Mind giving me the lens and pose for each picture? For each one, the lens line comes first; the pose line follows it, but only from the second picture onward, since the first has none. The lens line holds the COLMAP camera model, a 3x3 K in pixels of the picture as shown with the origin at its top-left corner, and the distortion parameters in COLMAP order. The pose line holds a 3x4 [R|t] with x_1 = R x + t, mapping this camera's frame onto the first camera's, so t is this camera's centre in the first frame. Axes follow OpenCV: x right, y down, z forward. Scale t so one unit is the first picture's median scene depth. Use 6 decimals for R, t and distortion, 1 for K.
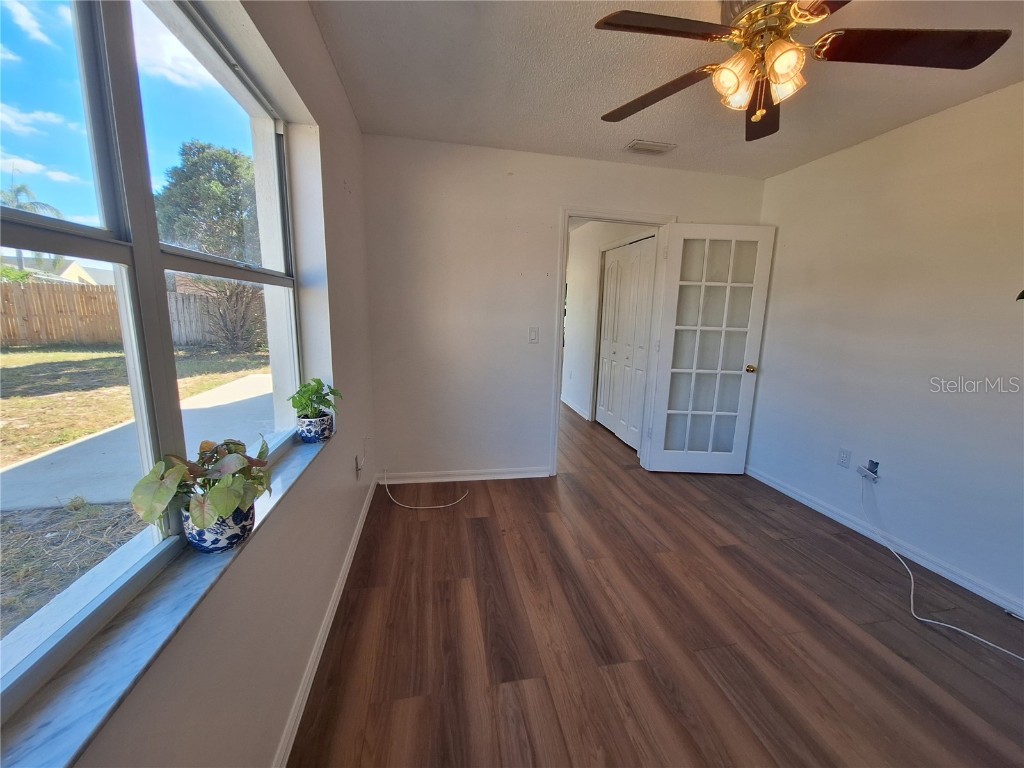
lens RADIAL K [[405.4, 0, 515.4], [0, 405.4, 374.6], [0, 0, 1]] dist [-0.007564, 0.001389]
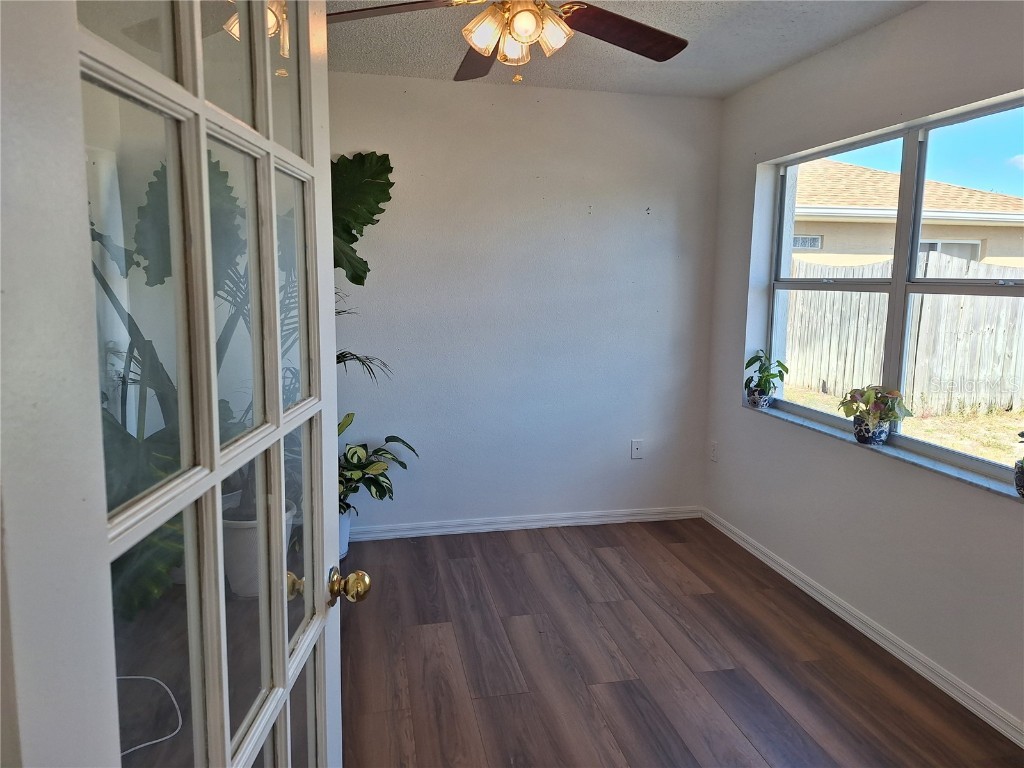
lens RADIAL K [[706.9, 0, 528.9], [0, 706.9, 366.2], [0, 0, 1]] dist [0.062788, -0.062281]
pose [[-0.998567, -0.035775, -0.039809, 0.477746], [-0.045524, 0.958851, 0.280237, -0.370931], [0.028145, 0.281648, -0.959105, 2.054841]]
